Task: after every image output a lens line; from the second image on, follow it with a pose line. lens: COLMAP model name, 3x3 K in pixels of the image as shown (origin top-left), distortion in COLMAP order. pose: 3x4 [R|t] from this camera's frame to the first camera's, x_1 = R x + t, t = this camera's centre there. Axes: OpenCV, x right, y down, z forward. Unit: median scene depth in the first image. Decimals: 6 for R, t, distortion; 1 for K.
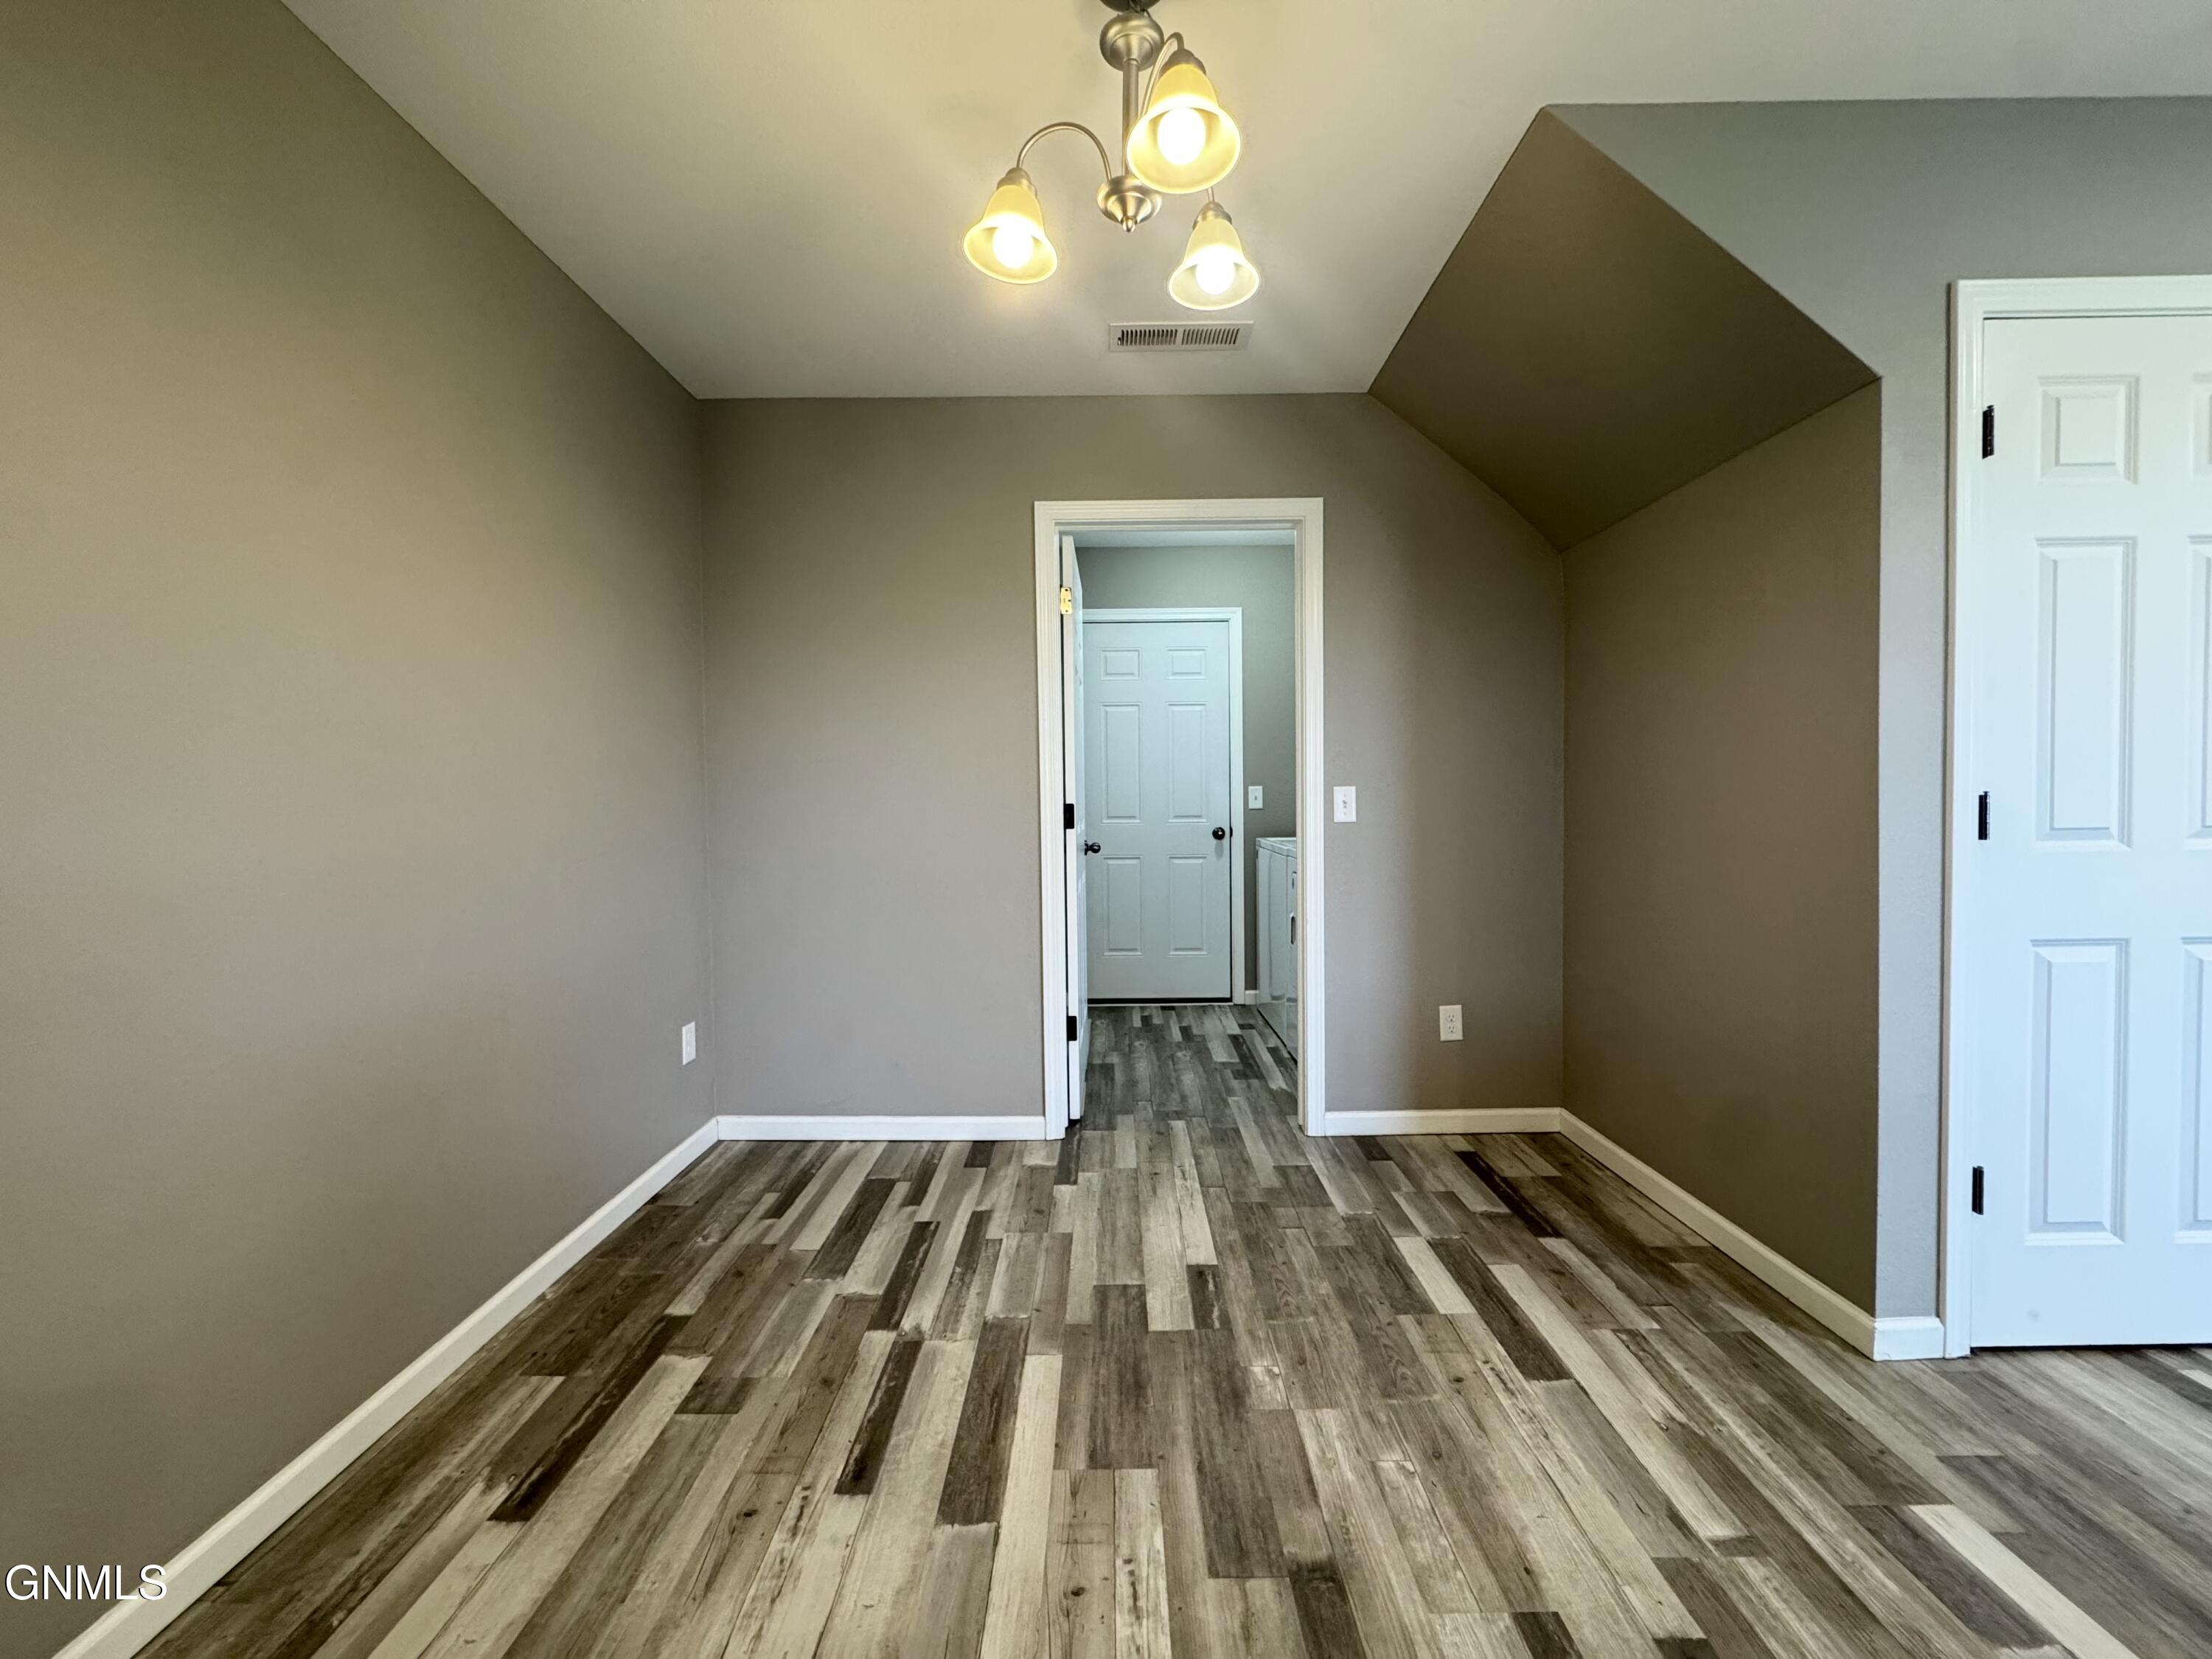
lens RADIAL K [[883.3, 0, 1108.5], [0, 883.3, 822.0], [0, 0, 1]] dist [-0.004365, 0.000710]
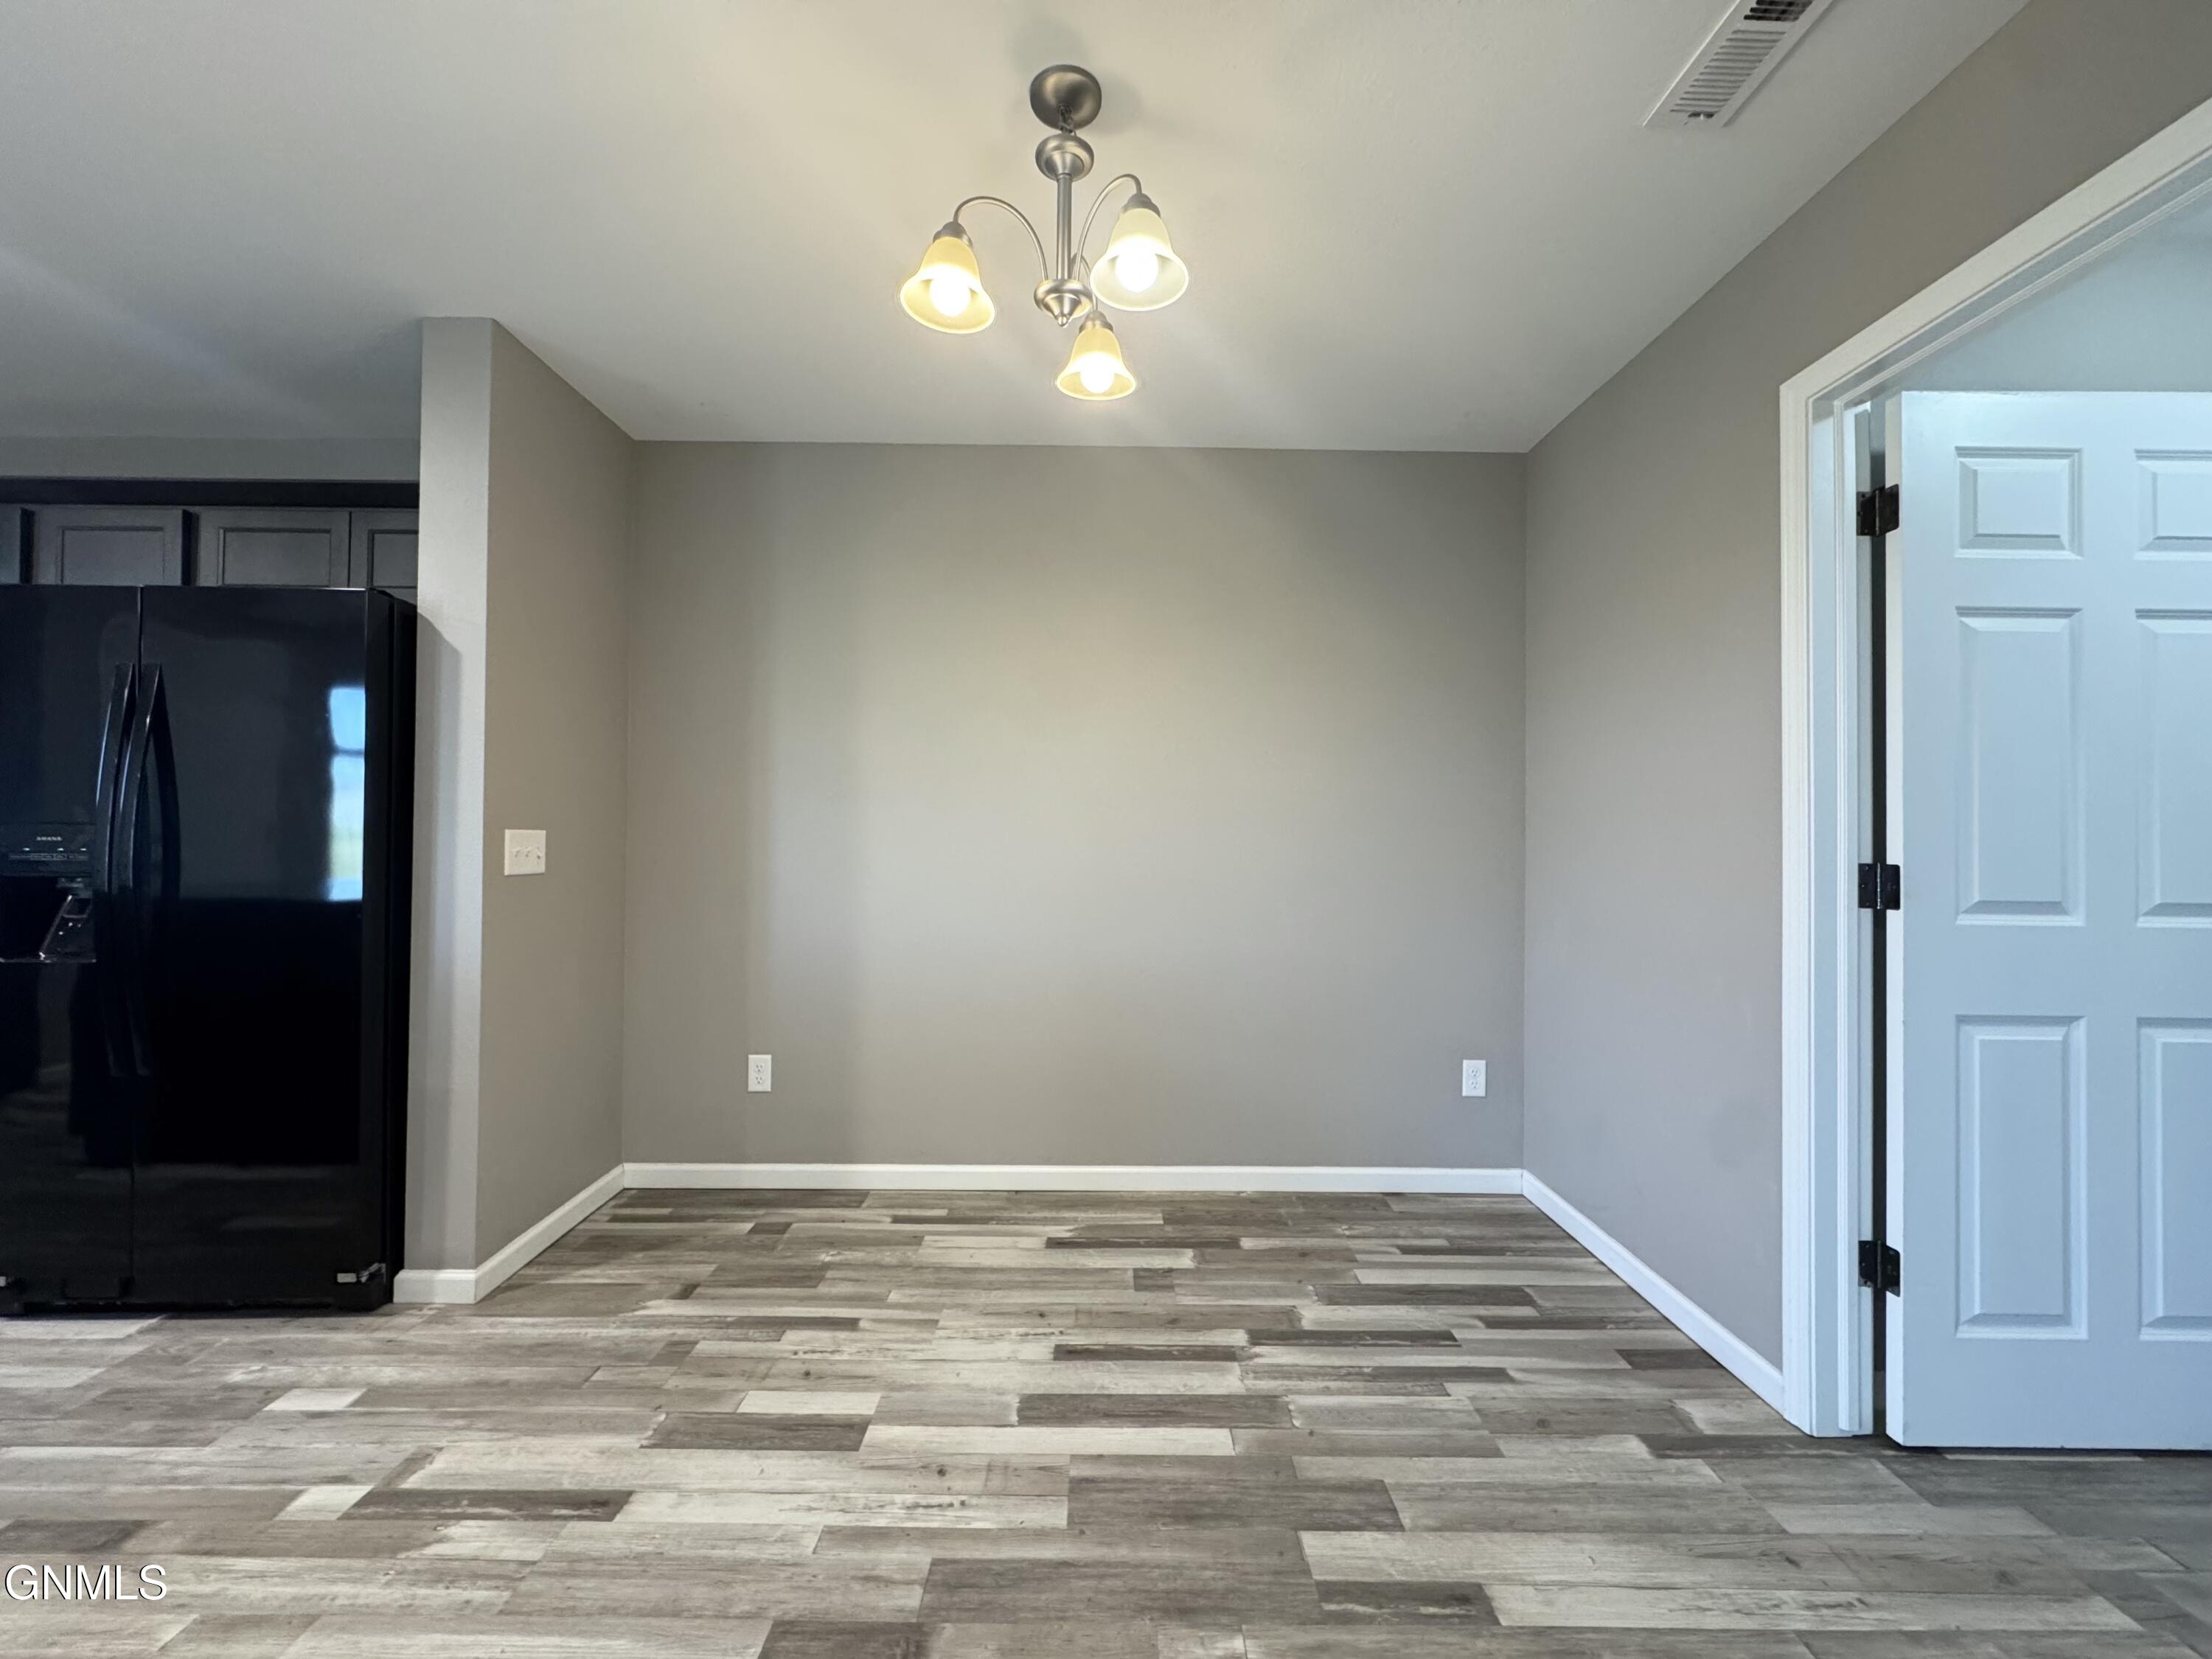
lens RADIAL K [[883.3, 0, 1105.4], [0, 883.3, 825.8], [0, 0, 1]] dist [-0.004365, 0.000710]
pose [[0.009259, -0.002093, -0.999955, 0.730987], [-0.043952, 0.999031, -0.002498, -0.032912], [0.998991, 0.043973, 0.009158, 0.703811]]
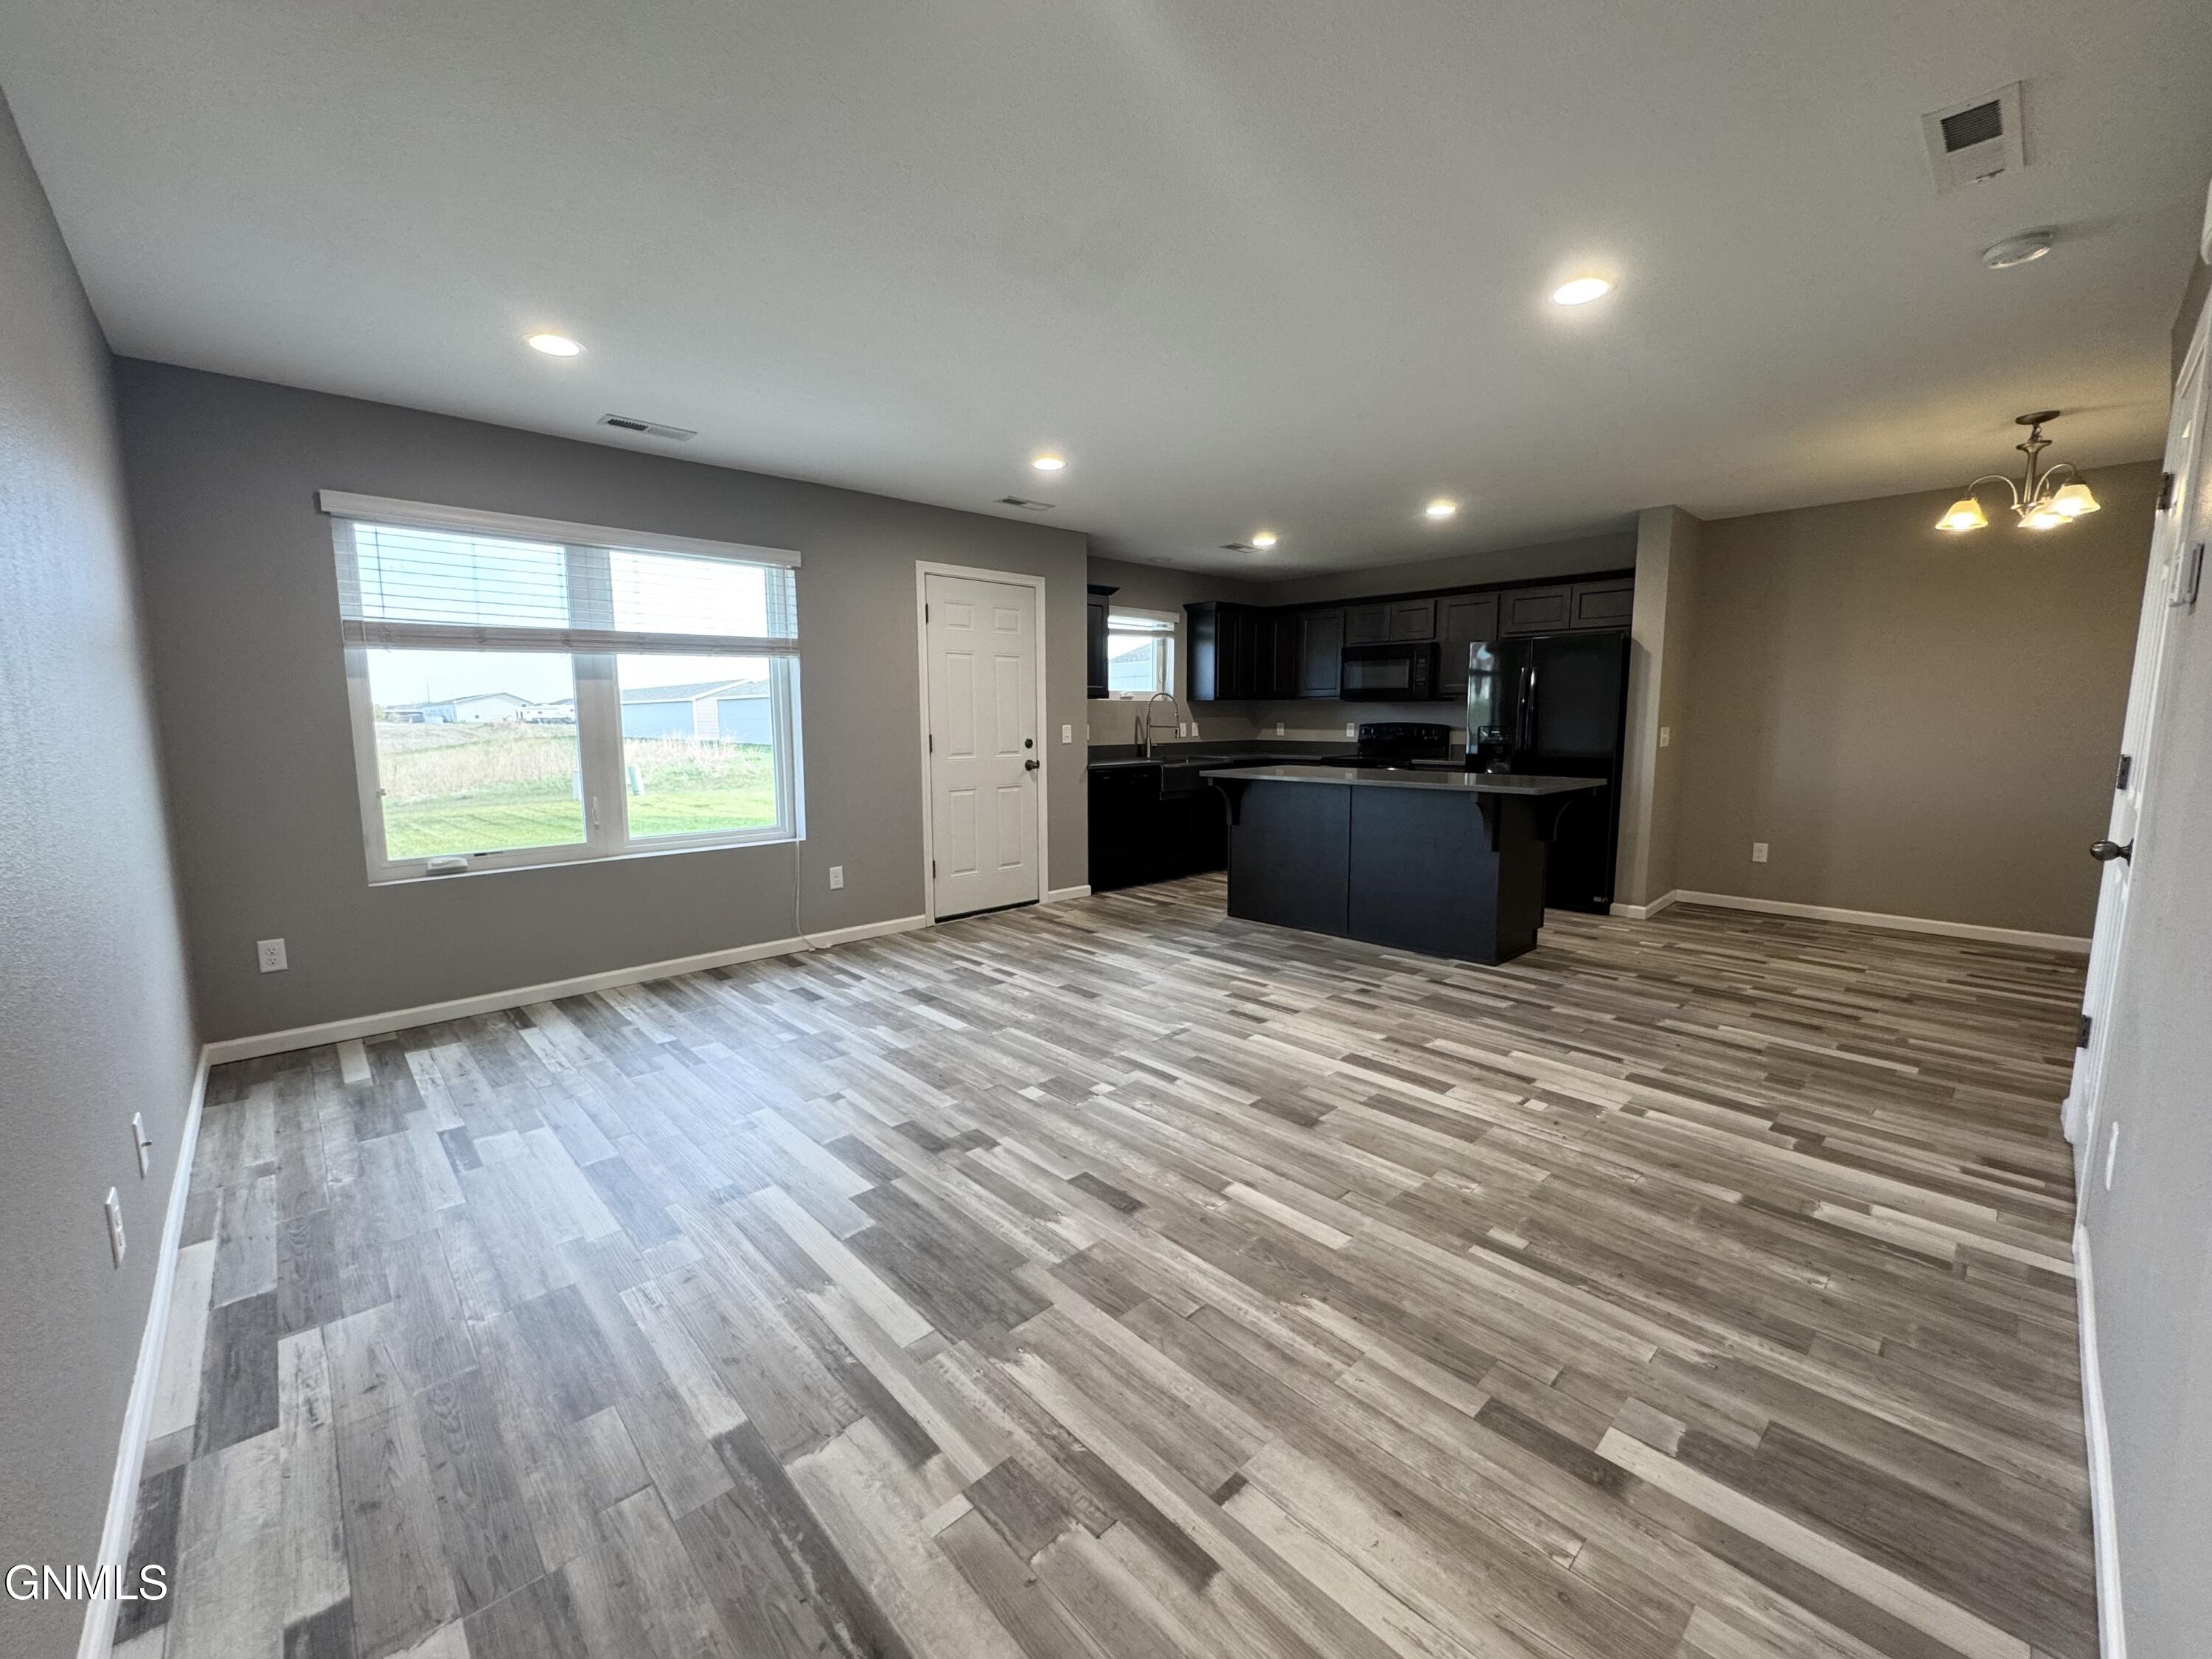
lens RADIAL K [[883.3, 0, 1108.6], [0, 883.3, 828.5], [0, 0, 1]] dist [-0.004365, 0.000710]
pose [[-0.722797, 0.103406, -0.683280, 2.514516], [-0.010358, 0.987009, 0.160330, -0.100615], [0.690983, 0.122963, -0.712336, 0.716181]]
